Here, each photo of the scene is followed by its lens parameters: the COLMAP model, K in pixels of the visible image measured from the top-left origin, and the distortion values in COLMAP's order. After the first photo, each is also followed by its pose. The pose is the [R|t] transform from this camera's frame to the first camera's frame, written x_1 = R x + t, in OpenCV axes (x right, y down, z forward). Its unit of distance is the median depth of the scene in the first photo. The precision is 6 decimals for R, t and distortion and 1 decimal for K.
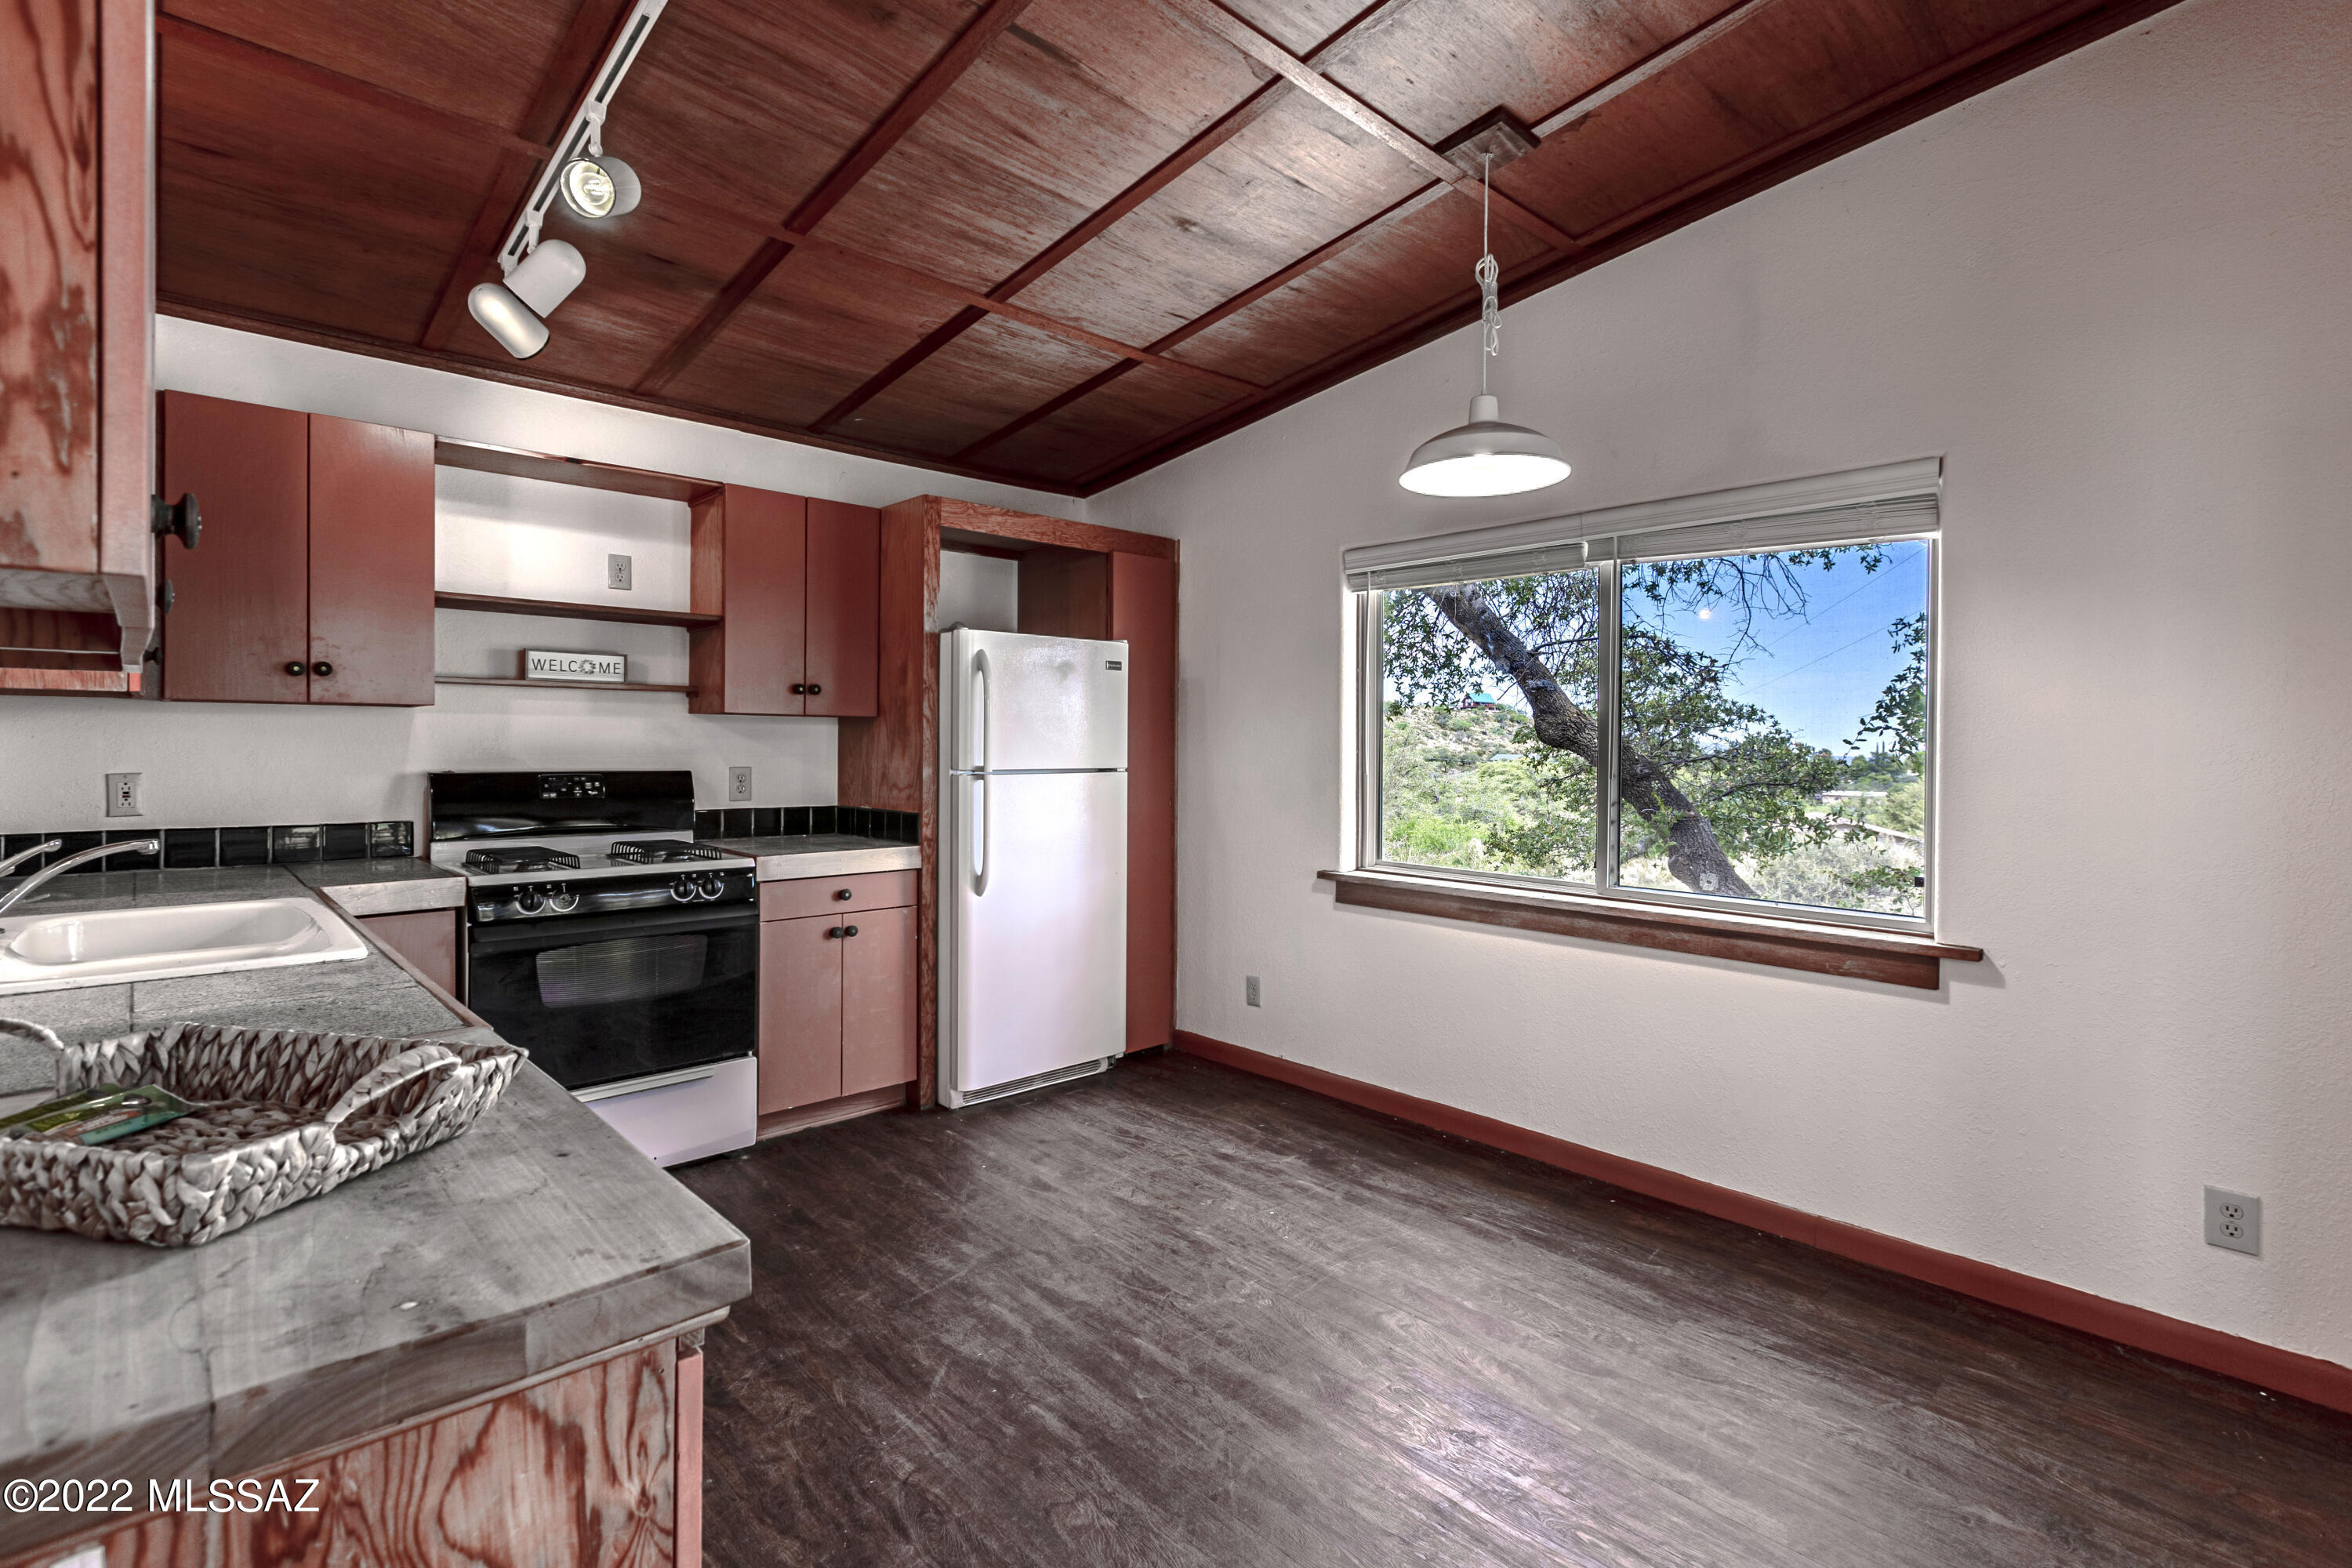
lens RADIAL K [[1075.4, 0, 1159.6], [0, 1075.4, 747.3], [0, 0, 1]] dist [0.000042, -0.000302]
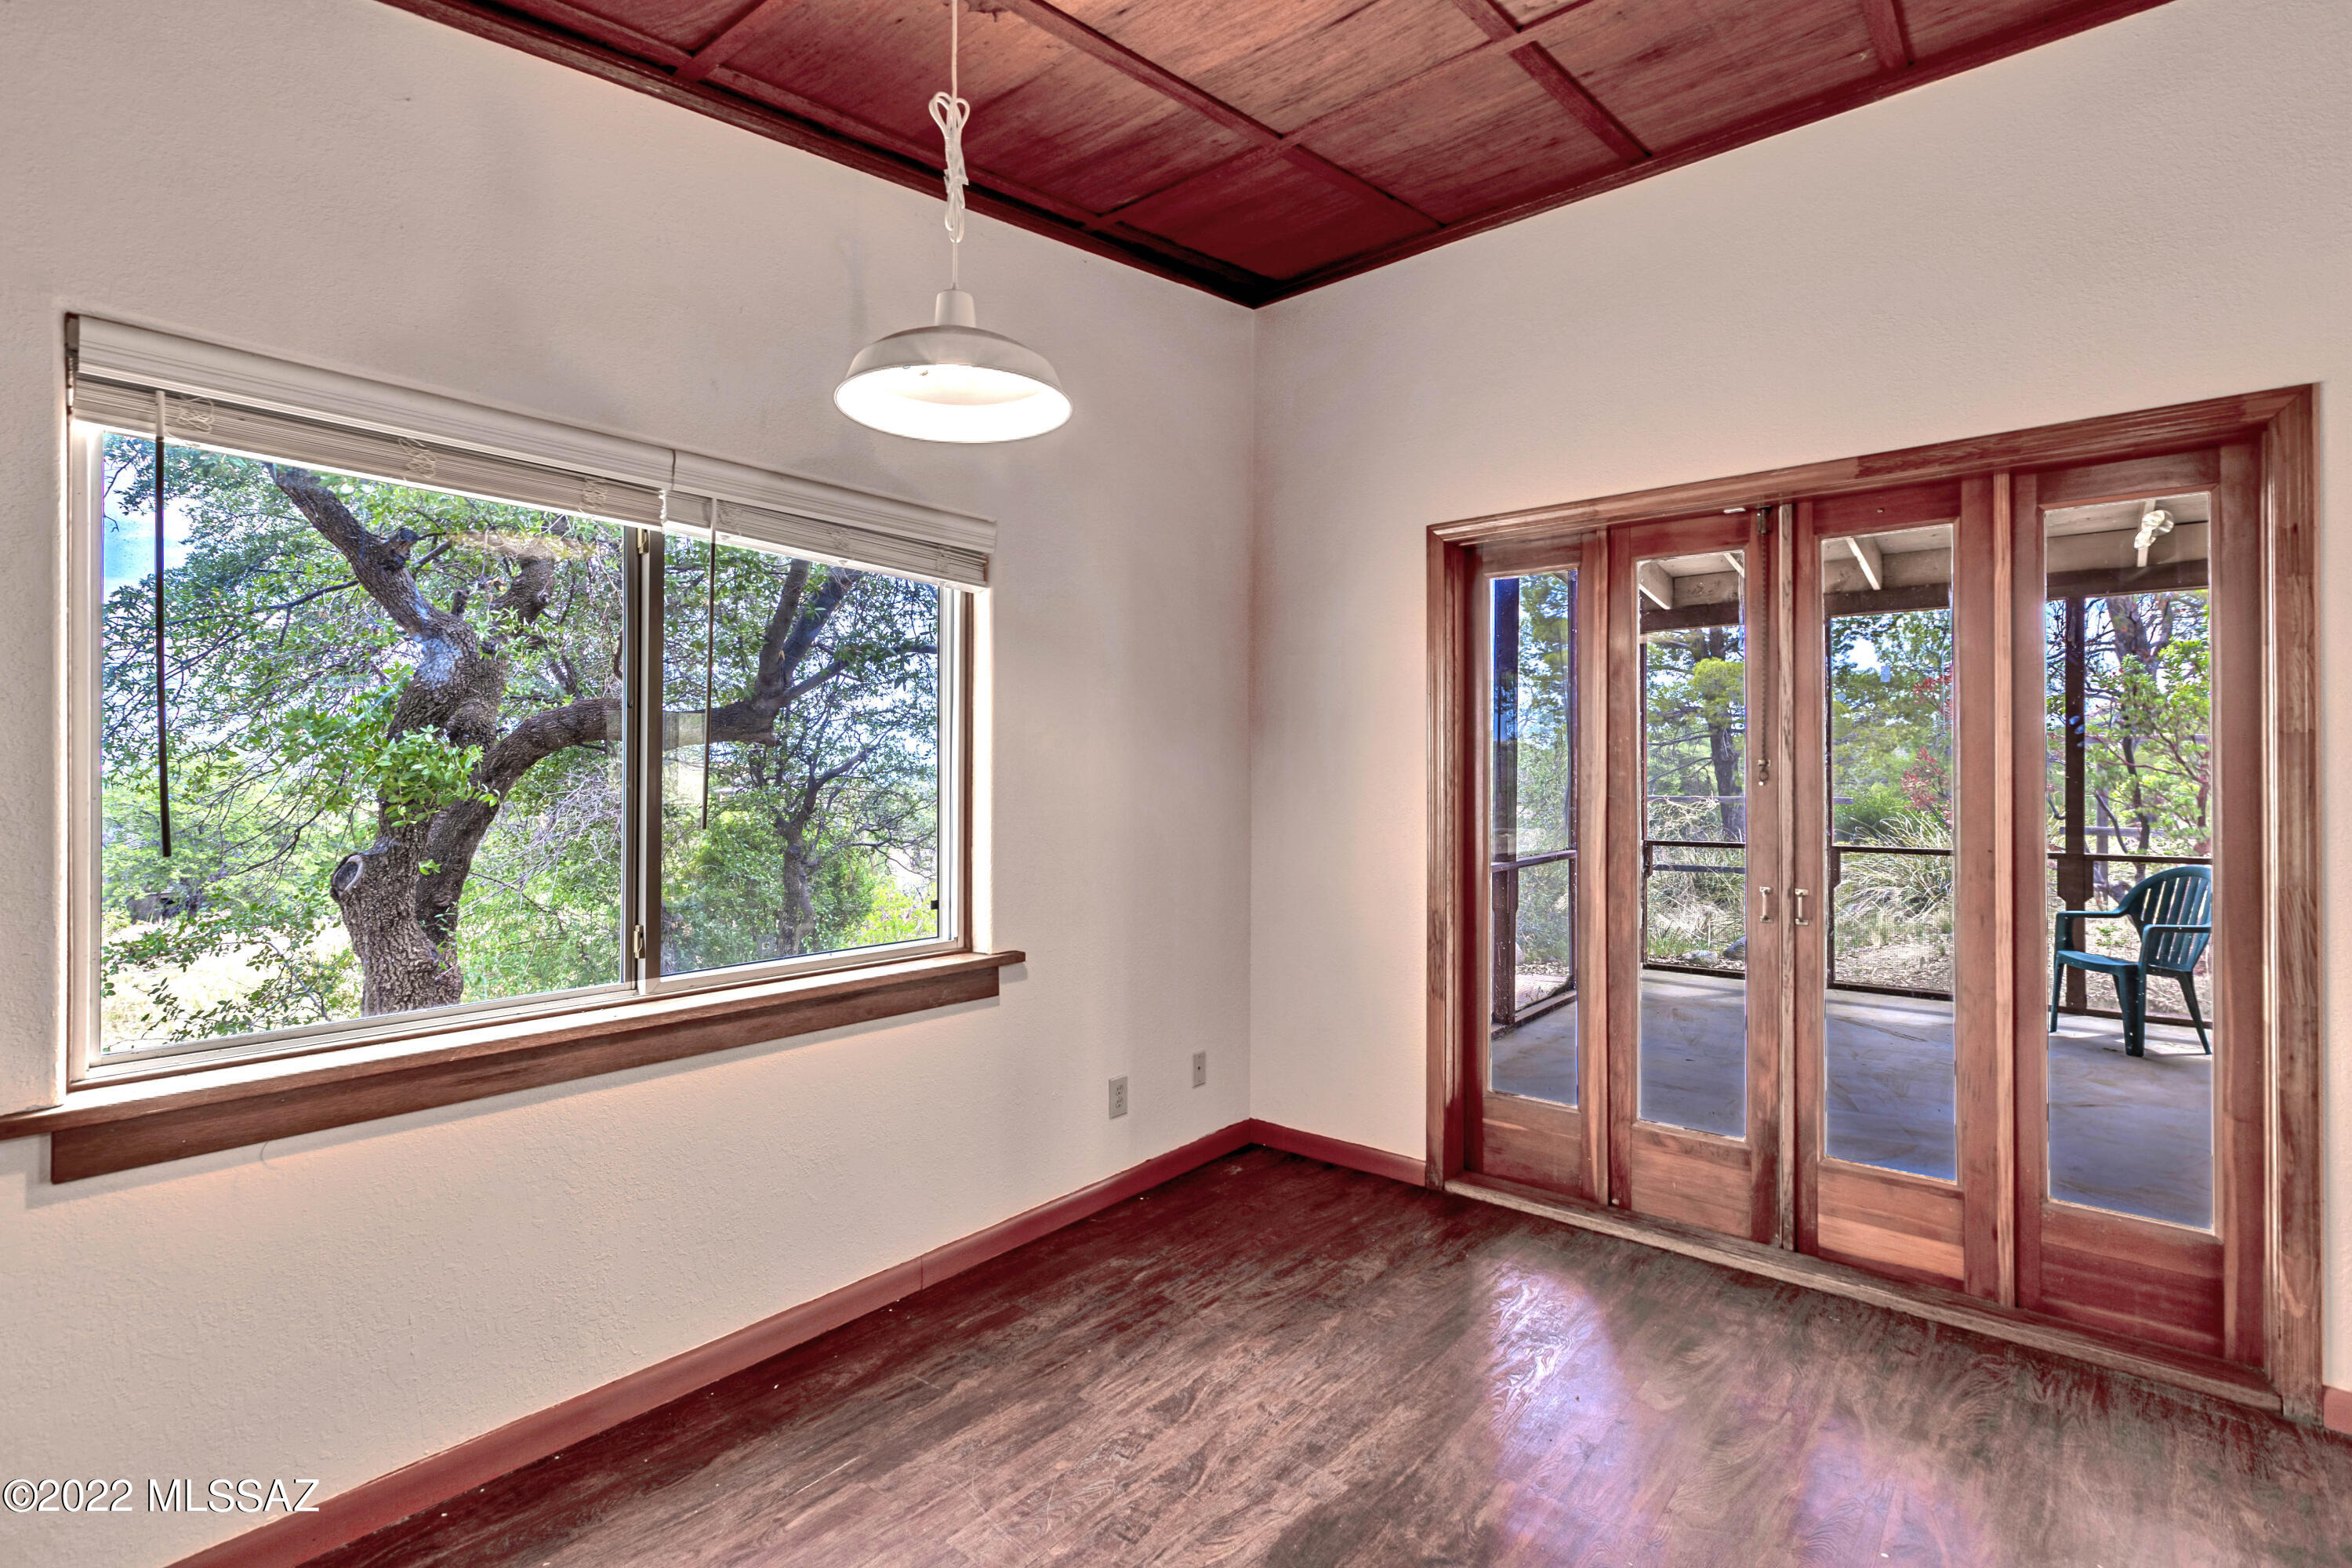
lens RADIAL K [[1078.8, 0, 1177.9], [0, 1078.8, 765.1], [0, 0, 1]] dist [0.000282, -0.000572]
pose [[-0.126620, -0.002827, 0.991947, -0.429903], [-0.001885, 0.999995, 0.002609, -0.019679], [-0.991950, -0.001539, -0.126624, 0.963156]]
